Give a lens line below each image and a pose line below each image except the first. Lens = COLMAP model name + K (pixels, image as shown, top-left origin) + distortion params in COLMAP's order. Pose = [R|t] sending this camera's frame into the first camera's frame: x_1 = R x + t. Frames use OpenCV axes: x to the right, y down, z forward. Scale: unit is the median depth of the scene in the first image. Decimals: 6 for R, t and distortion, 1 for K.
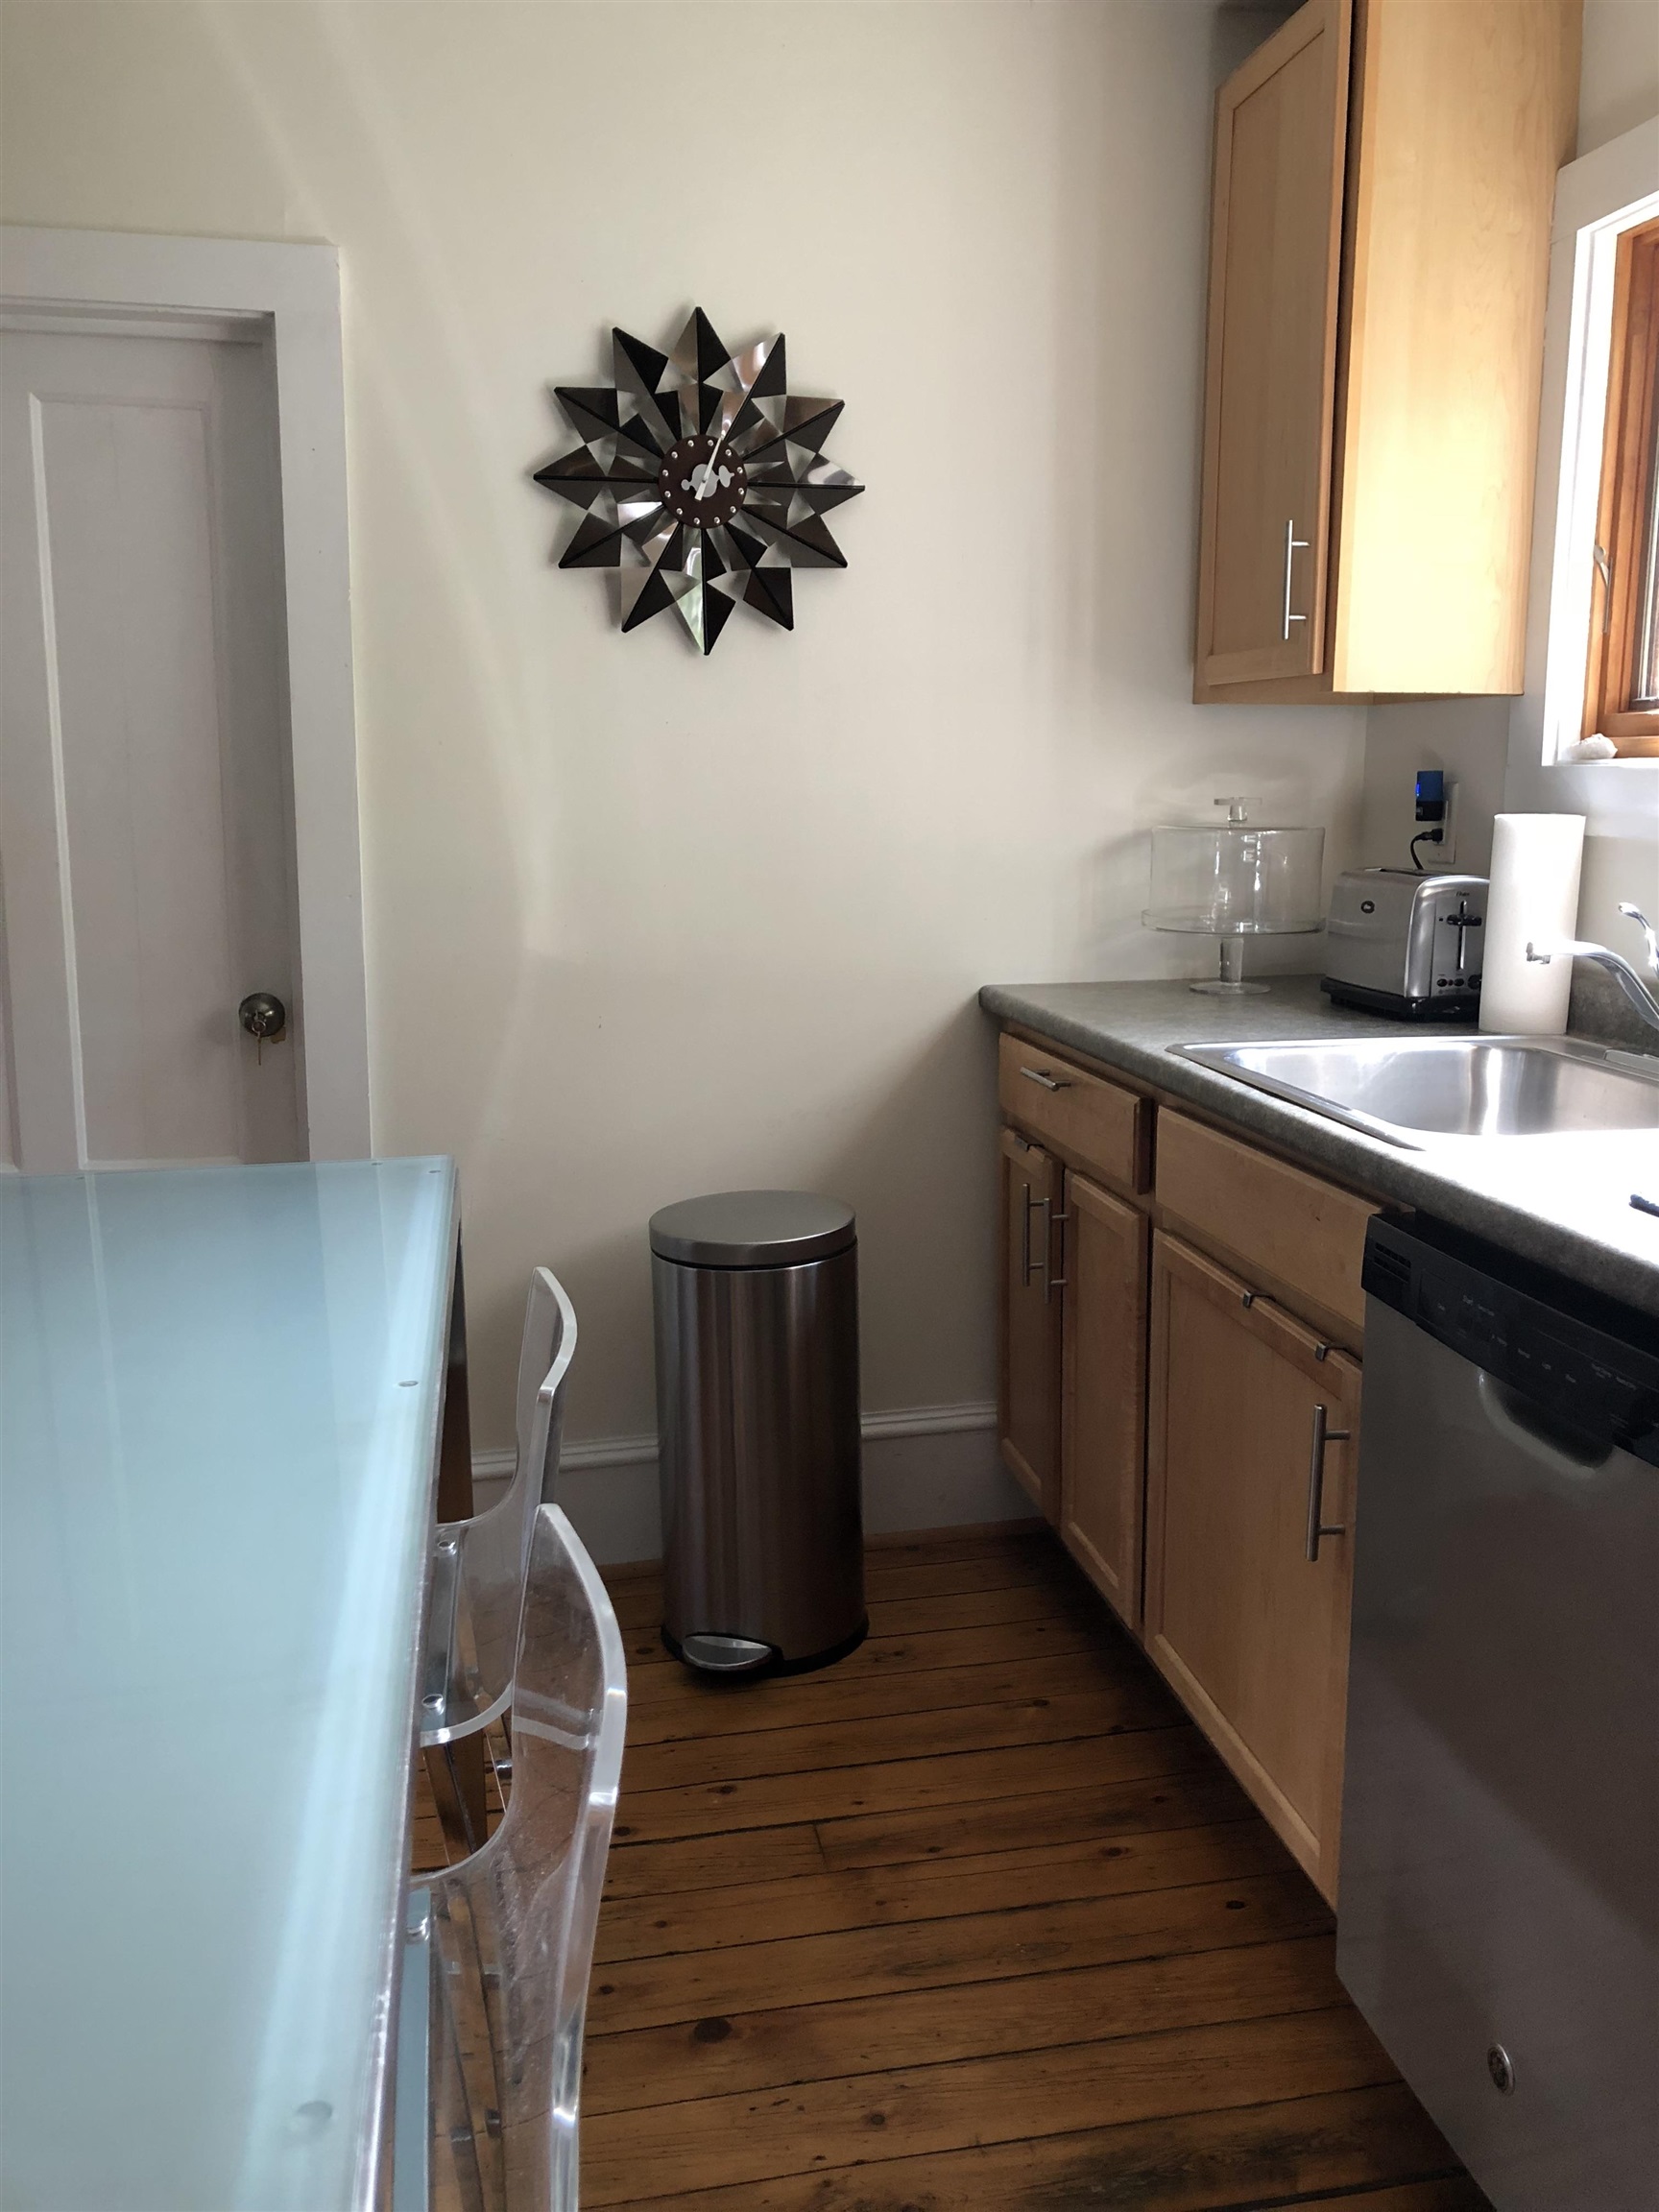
lens RADIAL K [[1835.7, 0, 829.5], [0, 1835.7, 1106.0], [0, 0, 1]] dist [0.000576, 0.018223]
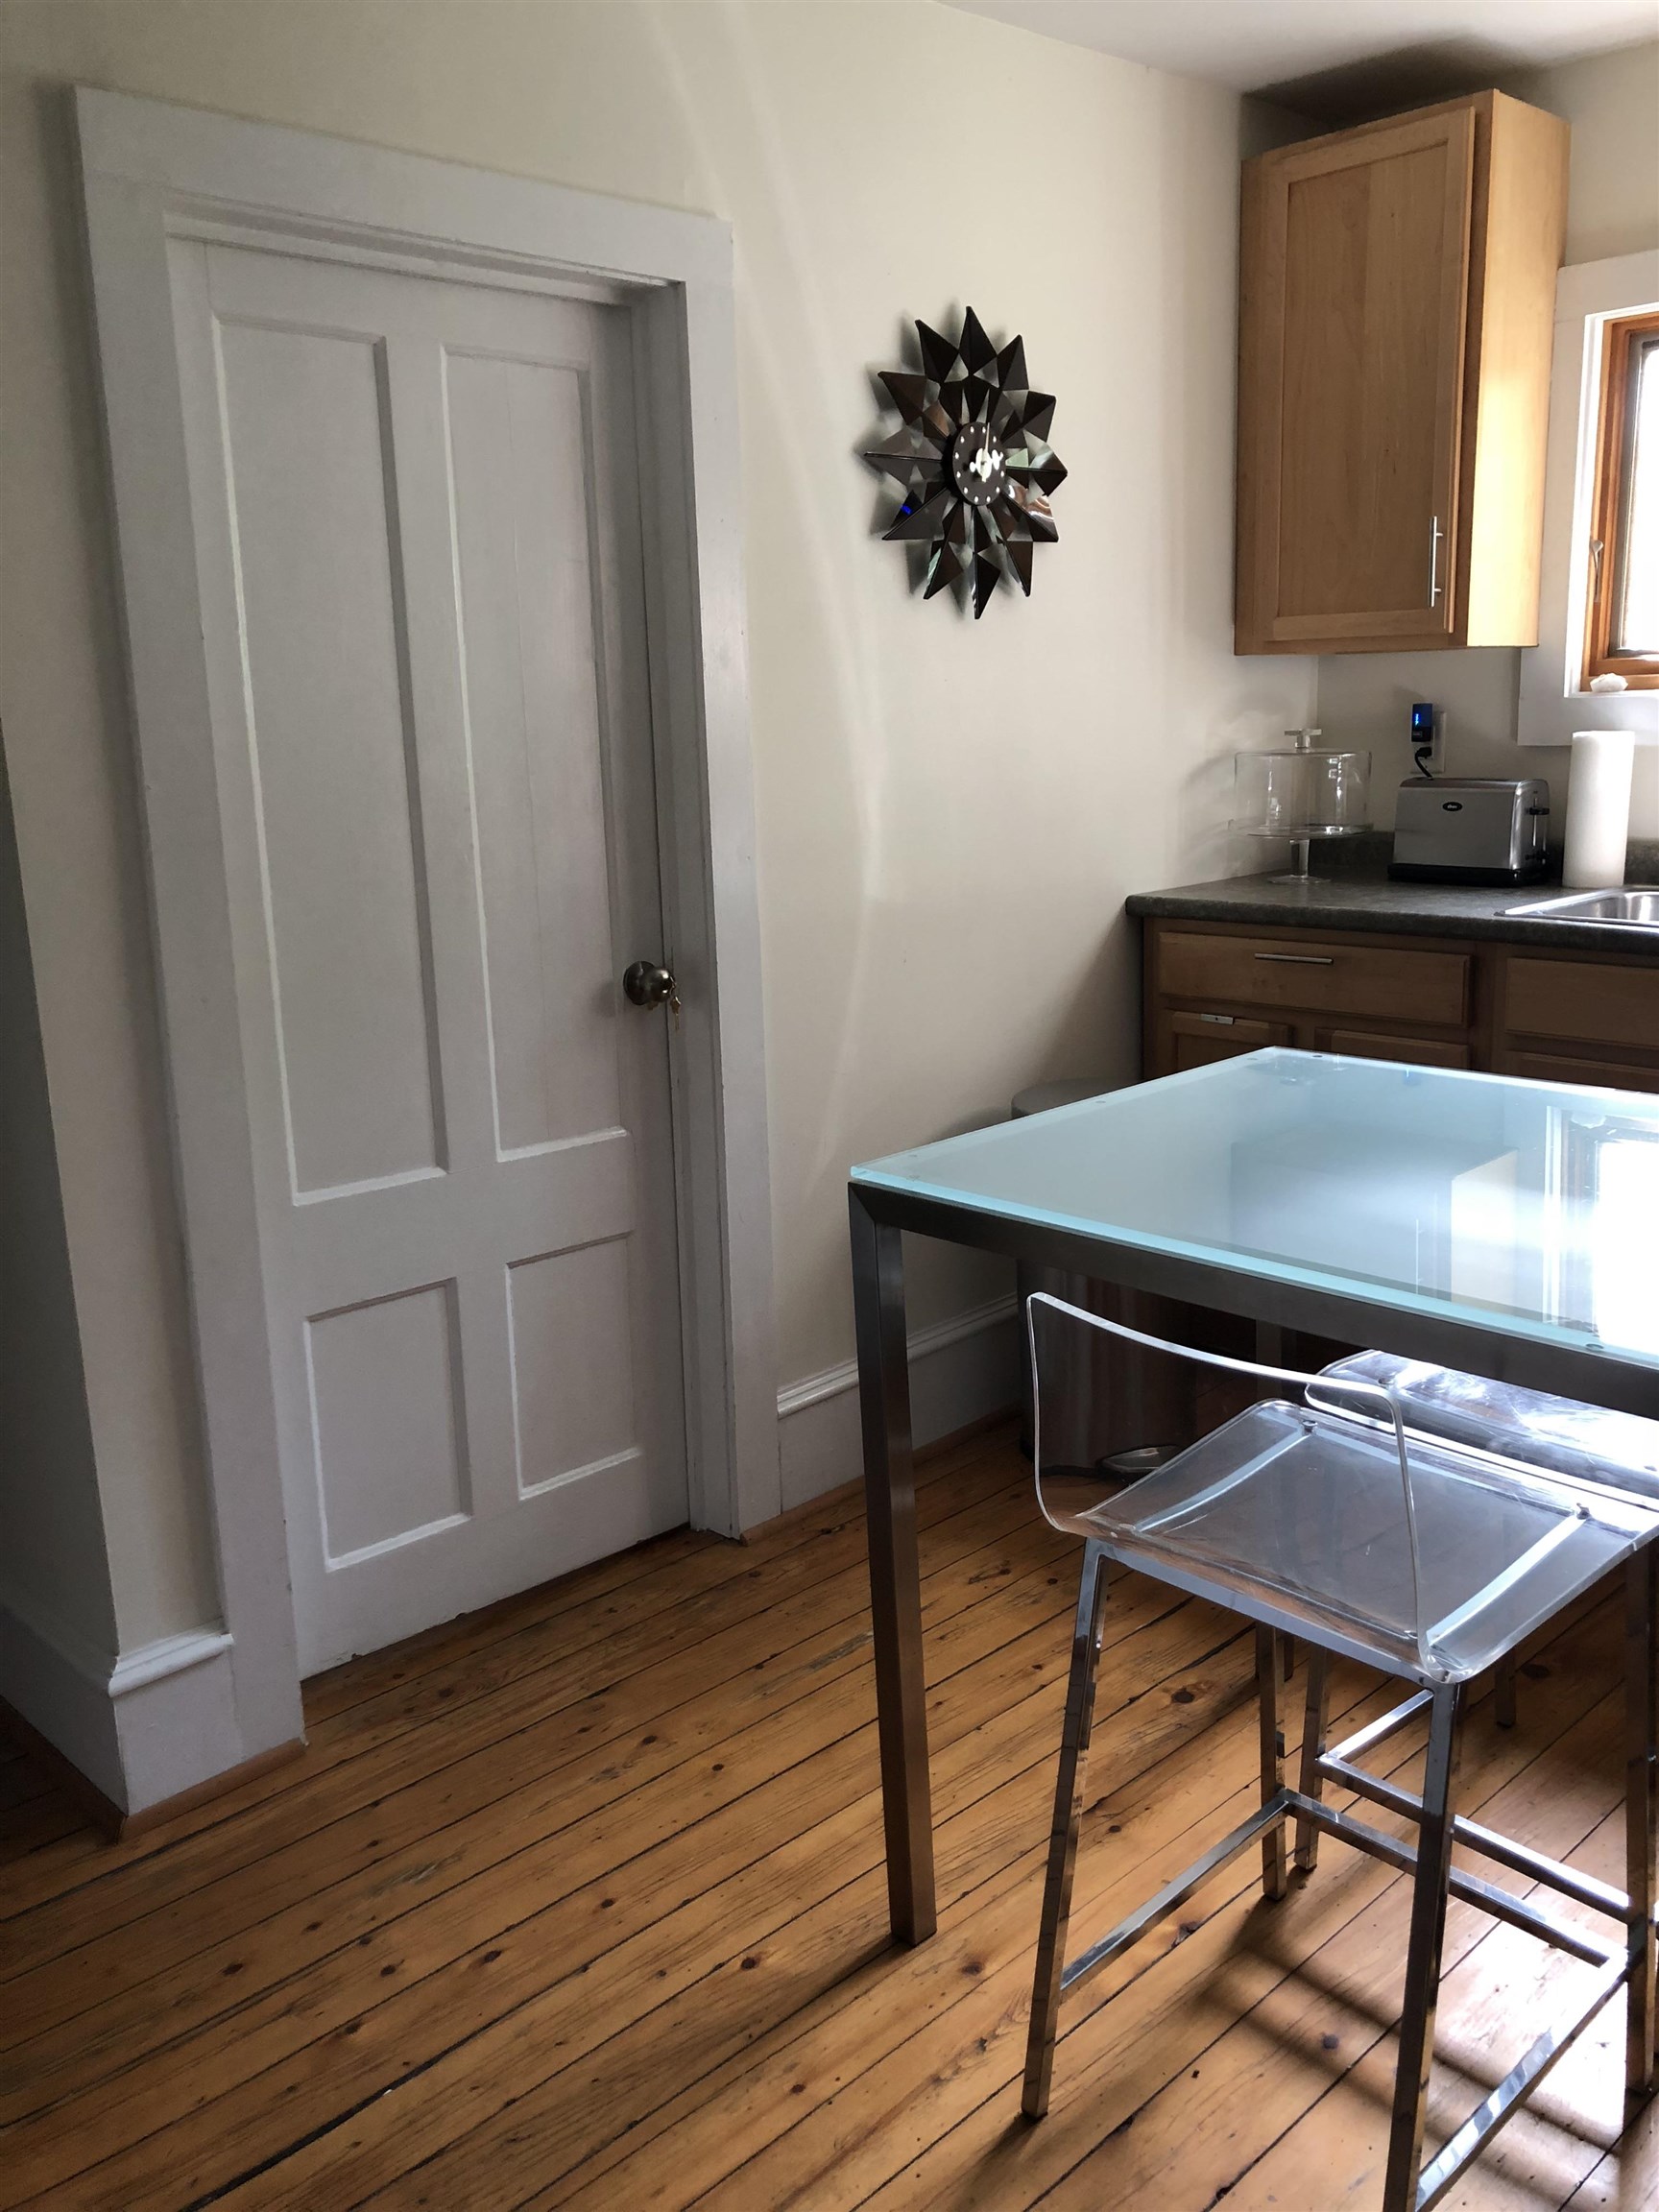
lens RADIAL K [[1835.7, 0, 829.5], [0, 1835.7, 1106.0], [0, 0, 1]] dist [0.000576, 0.018223]
pose [[0.840357, -0.144020, 0.522550, -0.792658], [0.127792, 0.989521, 0.067208, -0.039104], [-0.526754, 0.010299, 0.849956, 0.098500]]
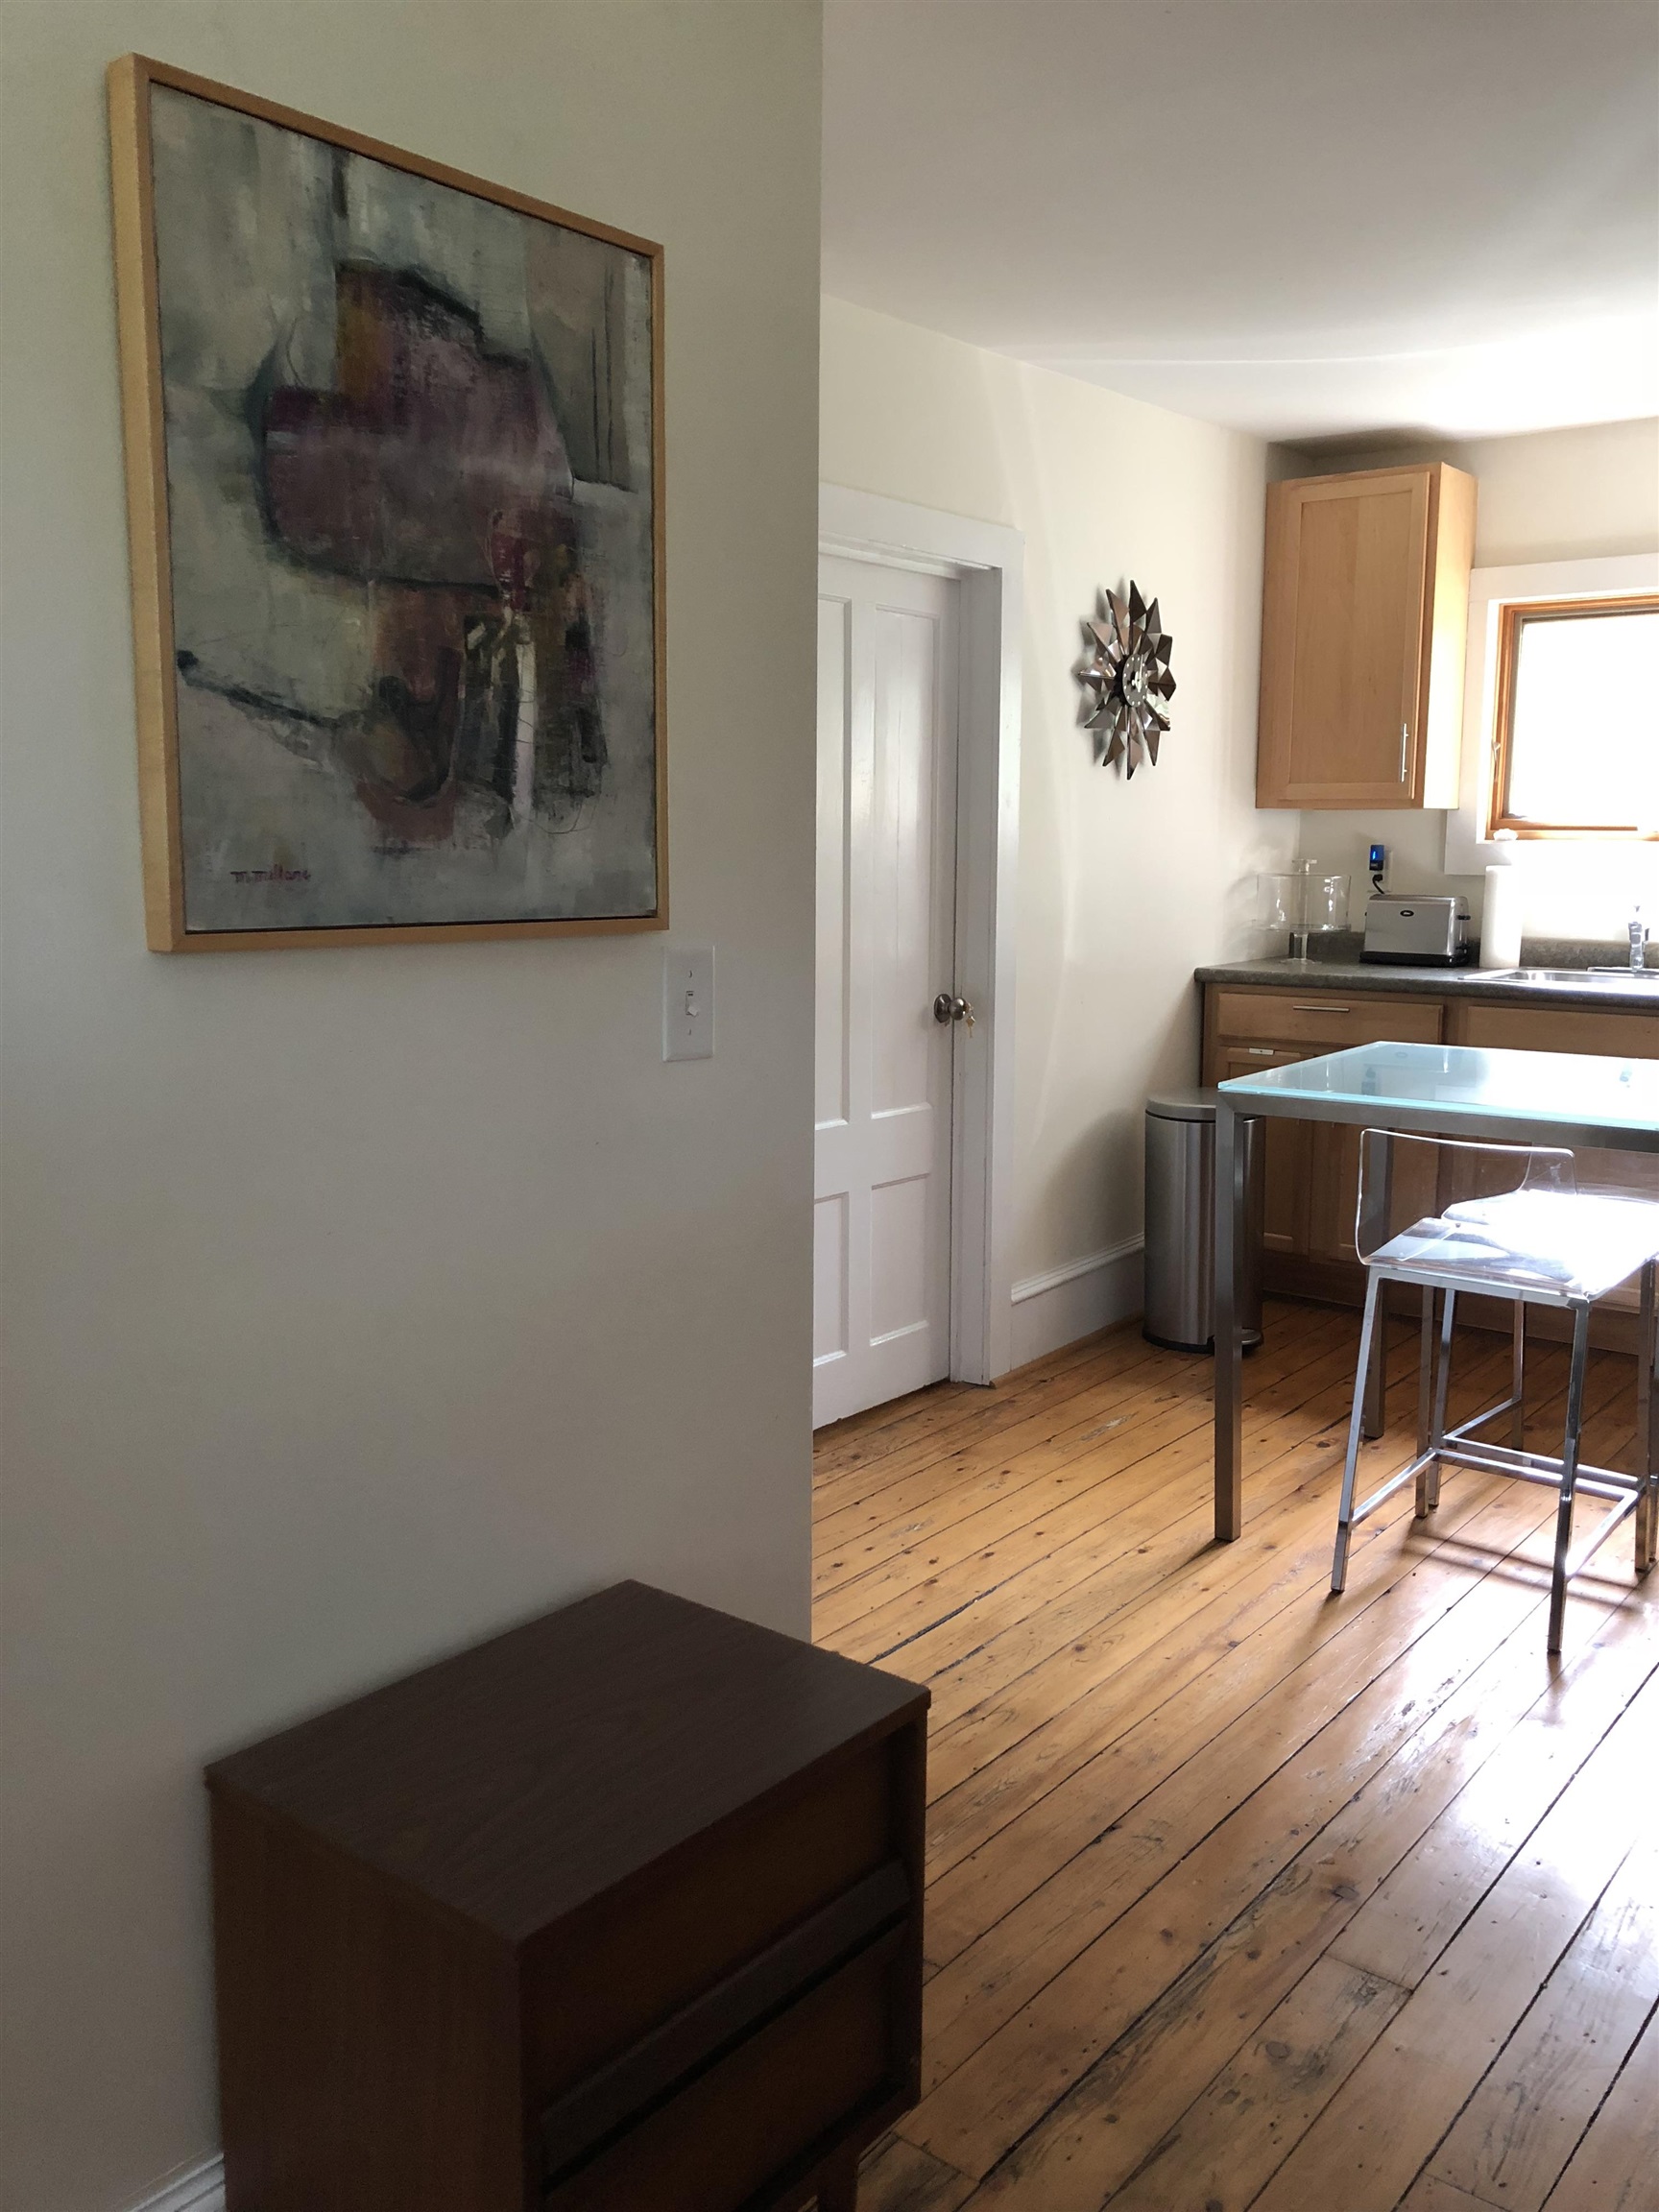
lens RADIAL K [[1796.7, 0, 829.5], [0, 1796.7, 1106.0], [0, 0, 1]] dist [0.003533, -0.013048]
pose [[0.762155, -0.098518, 0.639854, -1.411031], [0.112736, 0.993449, 0.018677, -0.007338], [-0.637503, 0.057899, 0.768269, -0.089137]]
